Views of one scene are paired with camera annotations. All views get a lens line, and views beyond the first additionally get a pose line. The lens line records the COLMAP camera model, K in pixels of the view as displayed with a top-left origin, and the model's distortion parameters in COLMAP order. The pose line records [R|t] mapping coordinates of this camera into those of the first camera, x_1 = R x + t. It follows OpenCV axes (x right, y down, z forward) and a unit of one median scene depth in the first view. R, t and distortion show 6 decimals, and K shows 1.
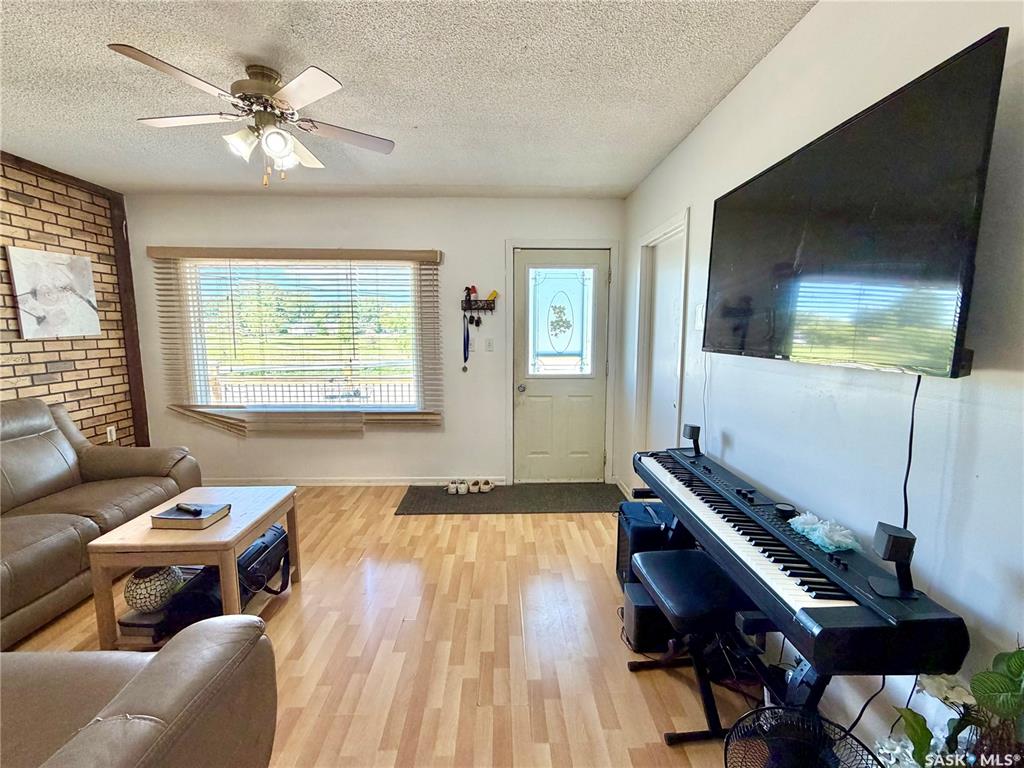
lens RADIAL K [[453.1, 0, 512.0], [0, 453.1, 384.0], [0, 0, 1]] dist [0.000585, -0.000127]
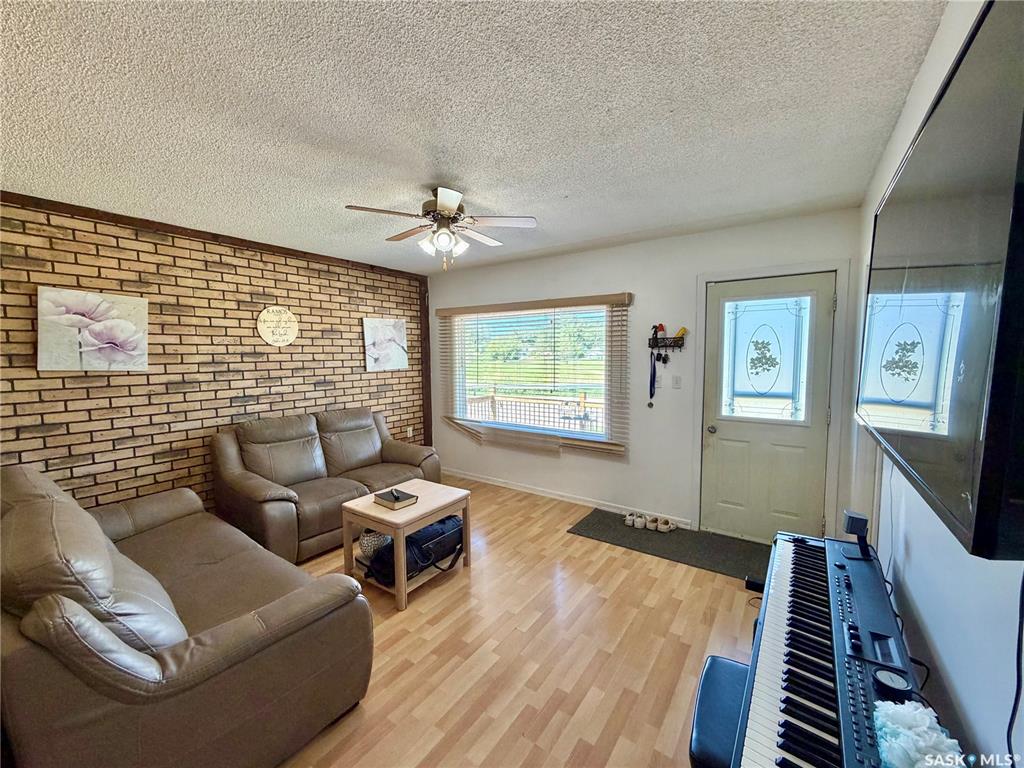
lens RADIAL K [[409.7, 0, 510.6], [0, 409.7, 385.2], [0, 0, 1]] dist [0.001284, -0.000259]
pose [[0.801769, 0.039716, -0.596314, 0.209149], [-0.064773, 0.997687, -0.020641, -0.041683], [0.594114, 0.055174, 0.802486, 0.078077]]
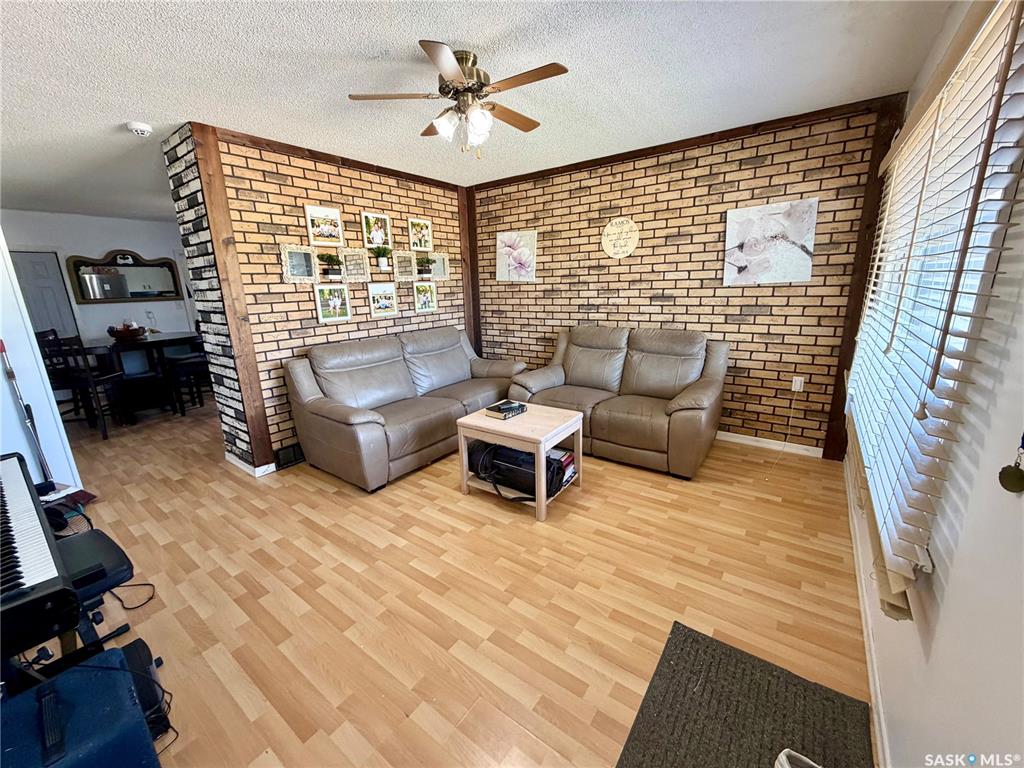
lens RADIAL K [[409.7, 0, 510.6], [0, 409.7, 385.2], [0, 0, 1]] dist [0.001284, -0.000259]
pose [[-0.615115, 0.208102, -0.760478, 0.178007], [-0.066621, 0.947370, 0.313131, -0.123922], [0.785617, 0.243275, -0.568878, 1.002200]]
